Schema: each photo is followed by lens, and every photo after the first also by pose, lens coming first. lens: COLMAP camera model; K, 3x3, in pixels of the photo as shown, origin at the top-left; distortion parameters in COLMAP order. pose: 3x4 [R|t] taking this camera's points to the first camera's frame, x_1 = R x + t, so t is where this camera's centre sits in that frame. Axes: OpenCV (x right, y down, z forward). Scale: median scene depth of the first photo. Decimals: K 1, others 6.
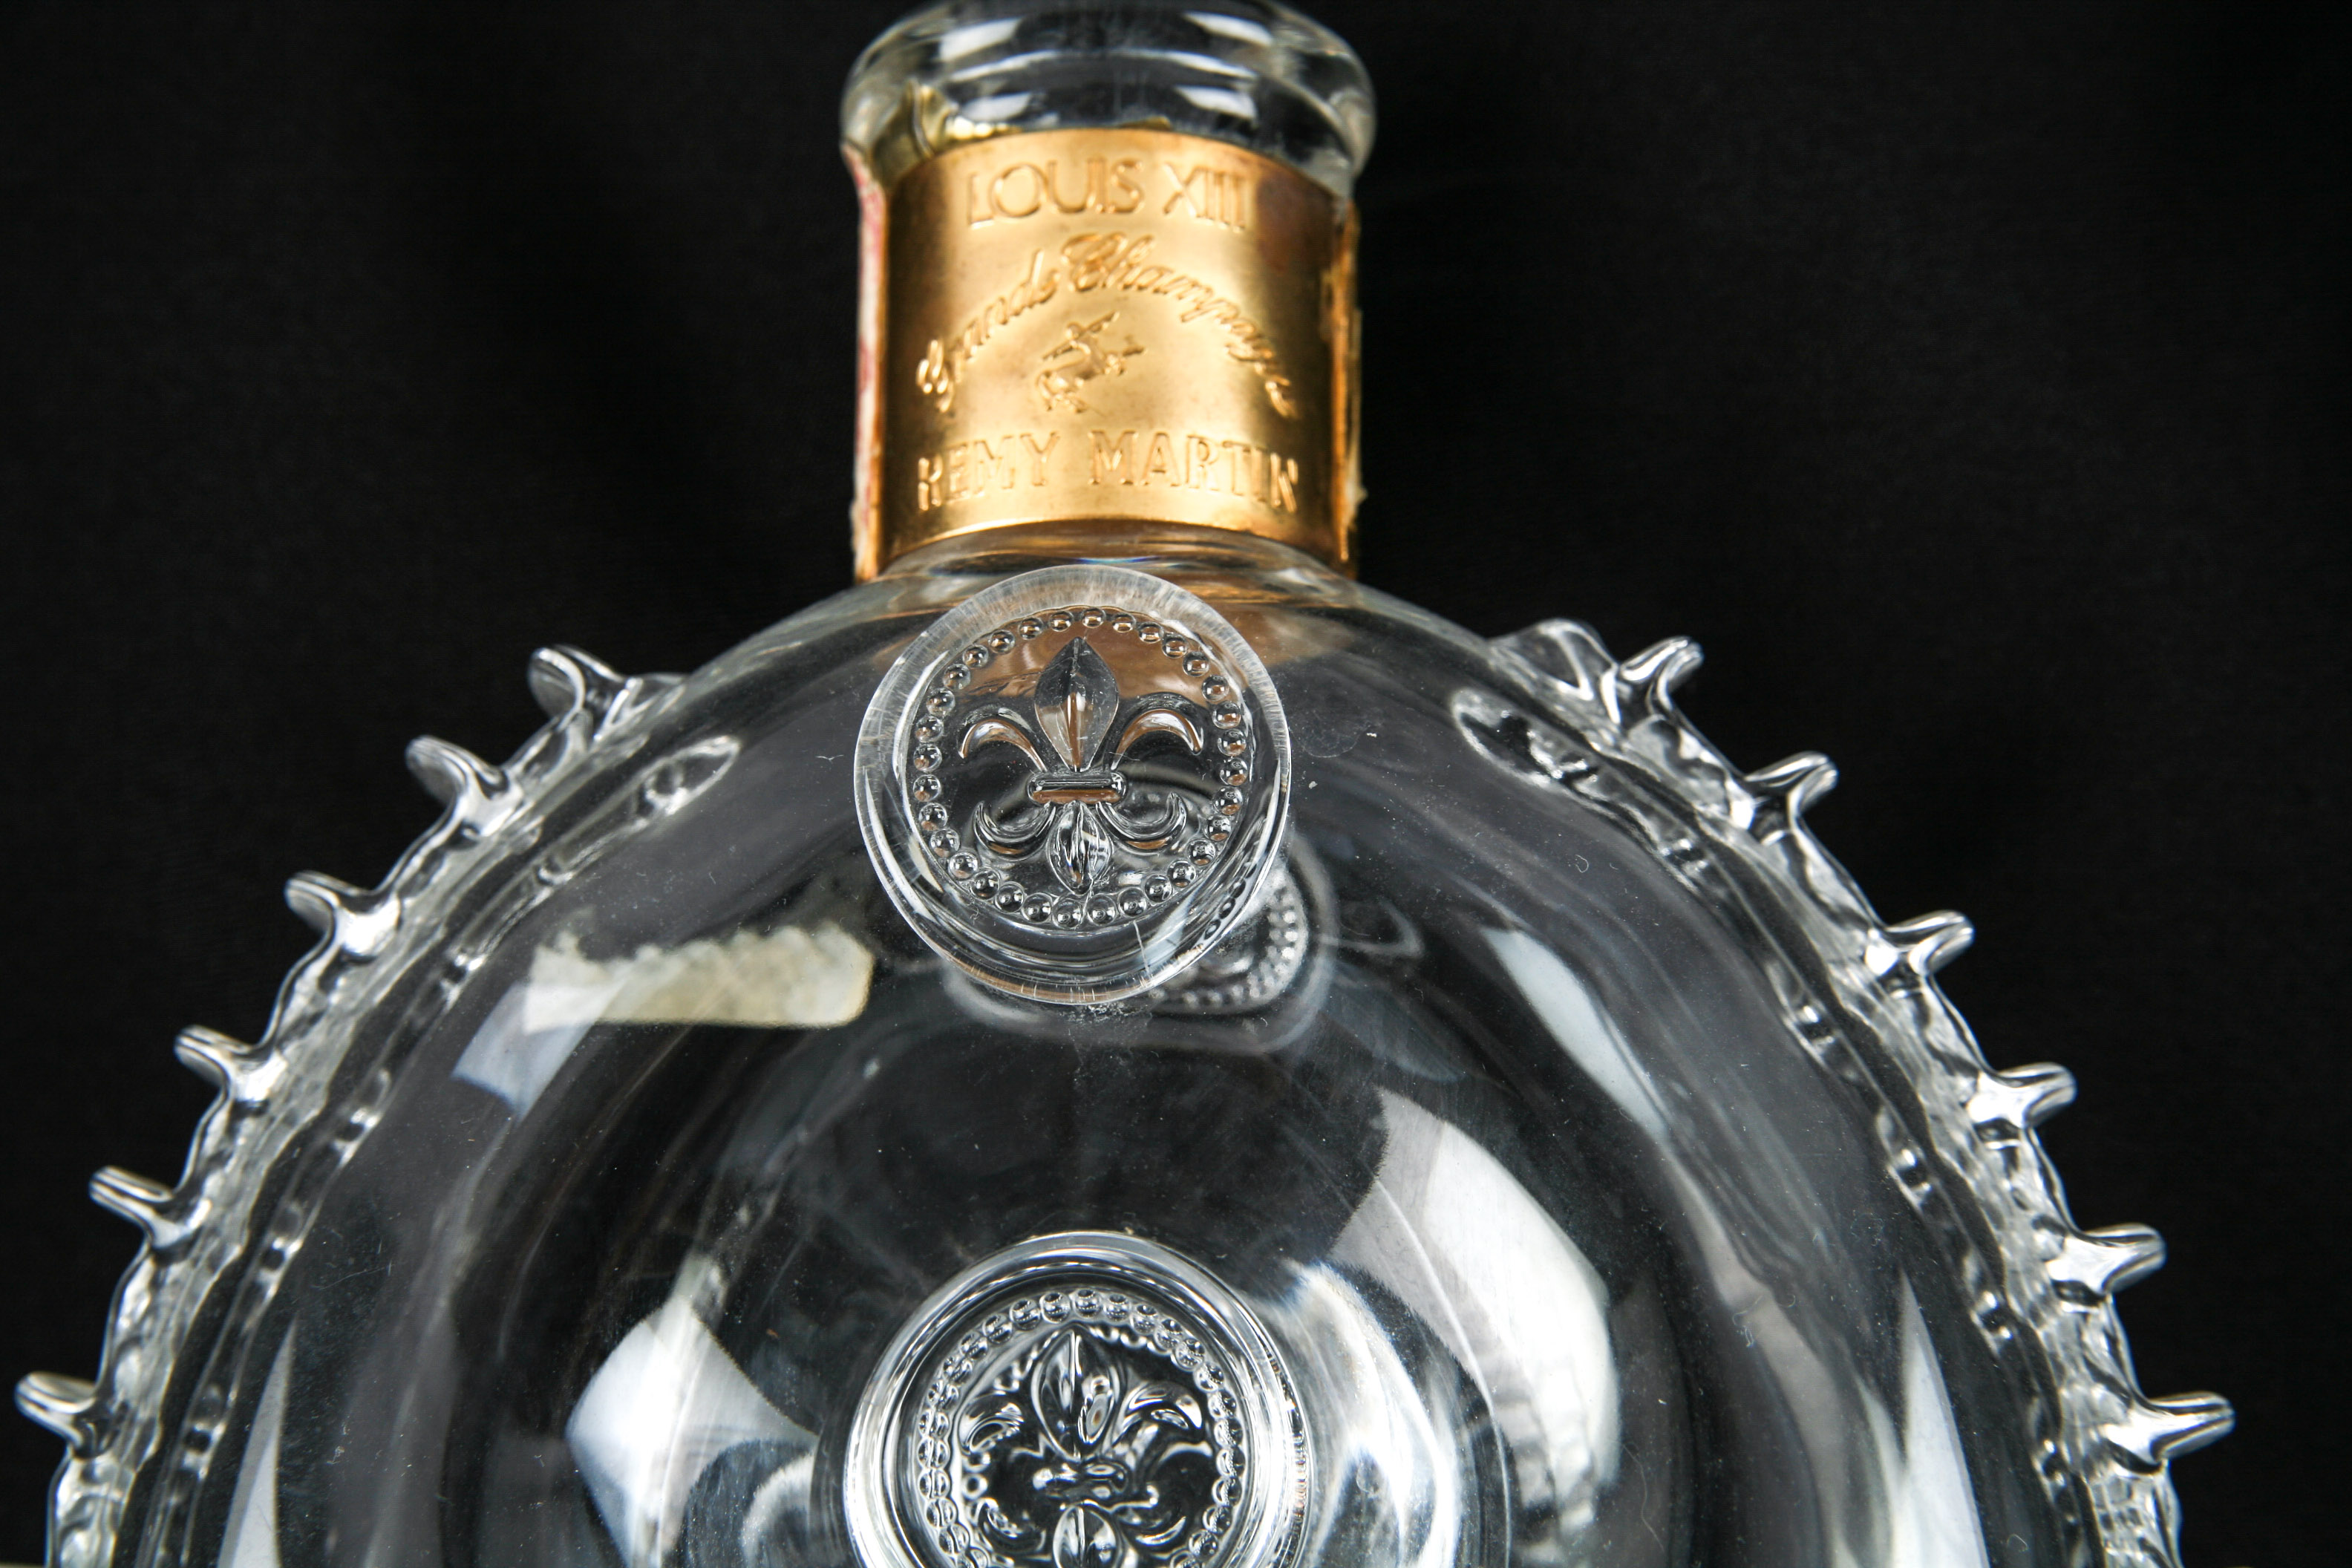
lens RADIAL K [[3110.7, 0, 1176.0], [0, 3110.7, 784.0], [0, 0, 1]] dist [-0.108051, 1.727880]
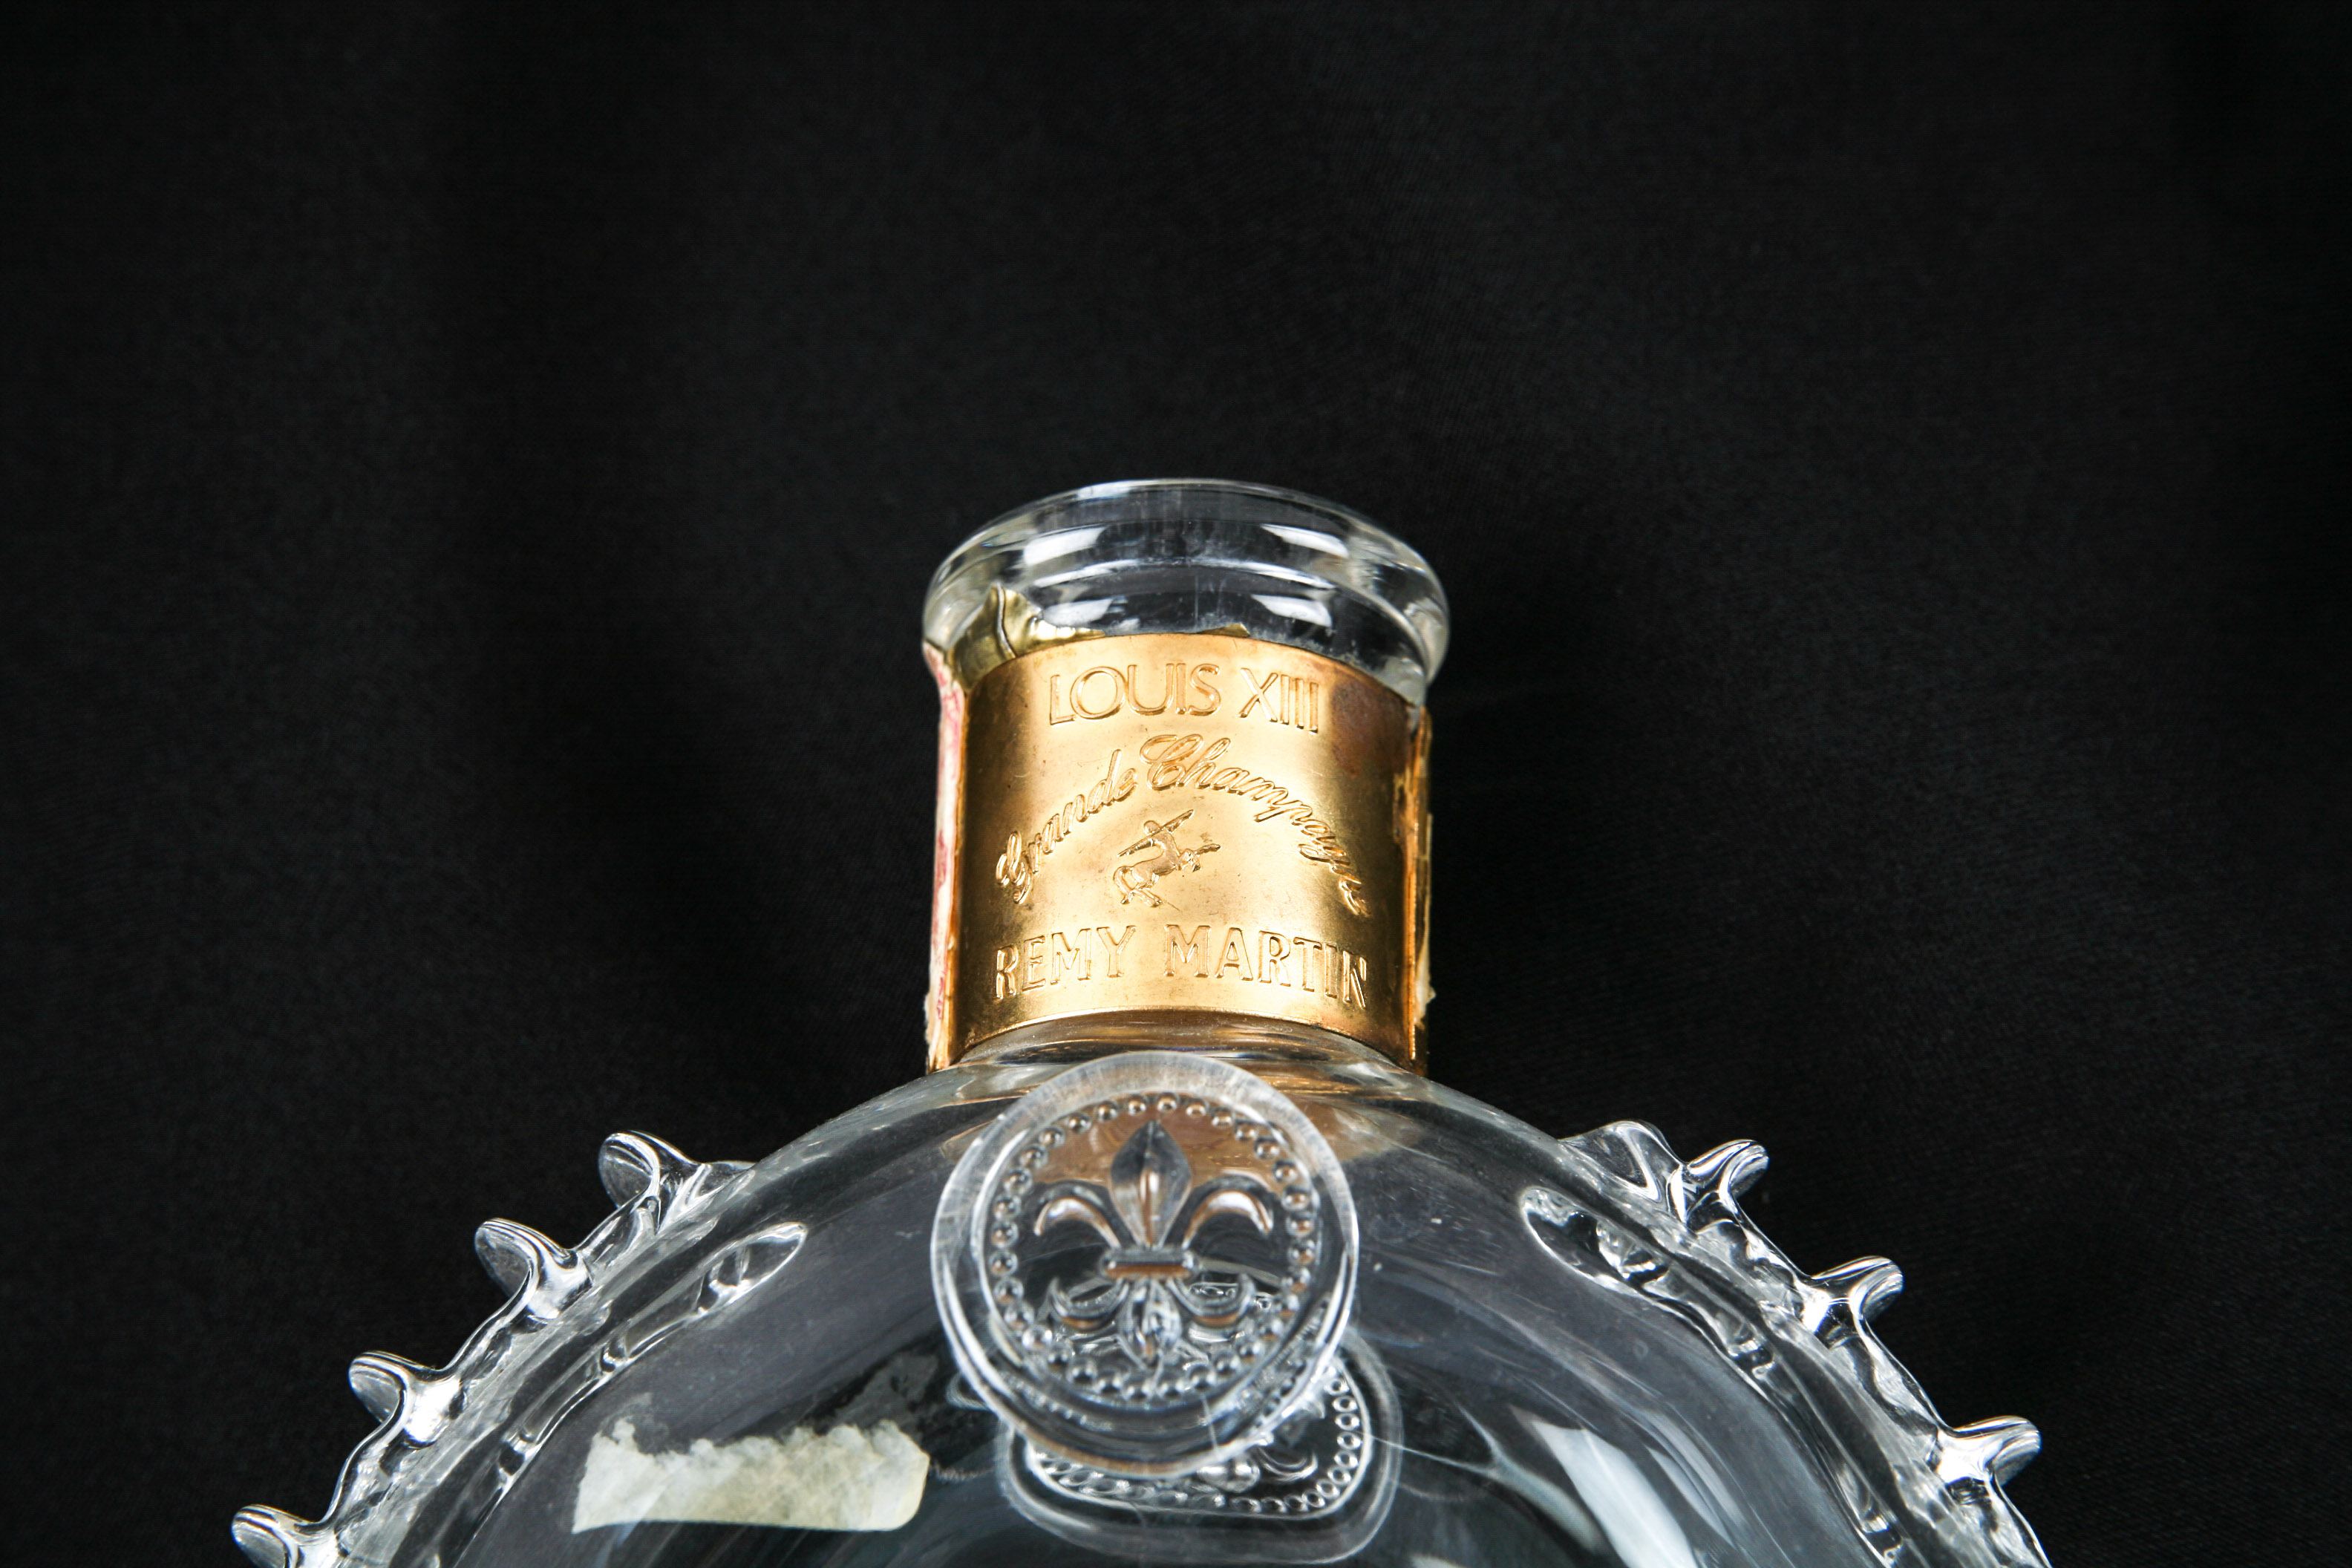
lens RADIAL K [[4238.0, 0, 1176.0], [0, 4238.0, 784.0], [0, 0, 1]] dist [0.105196, -0.106476]
pose [[0.999779, 0.016619, -0.012885, -0.006813], [-0.018493, 0.986542, -0.162461, 0.065915], [0.010012, 0.162663, 0.986631, -0.376615]]
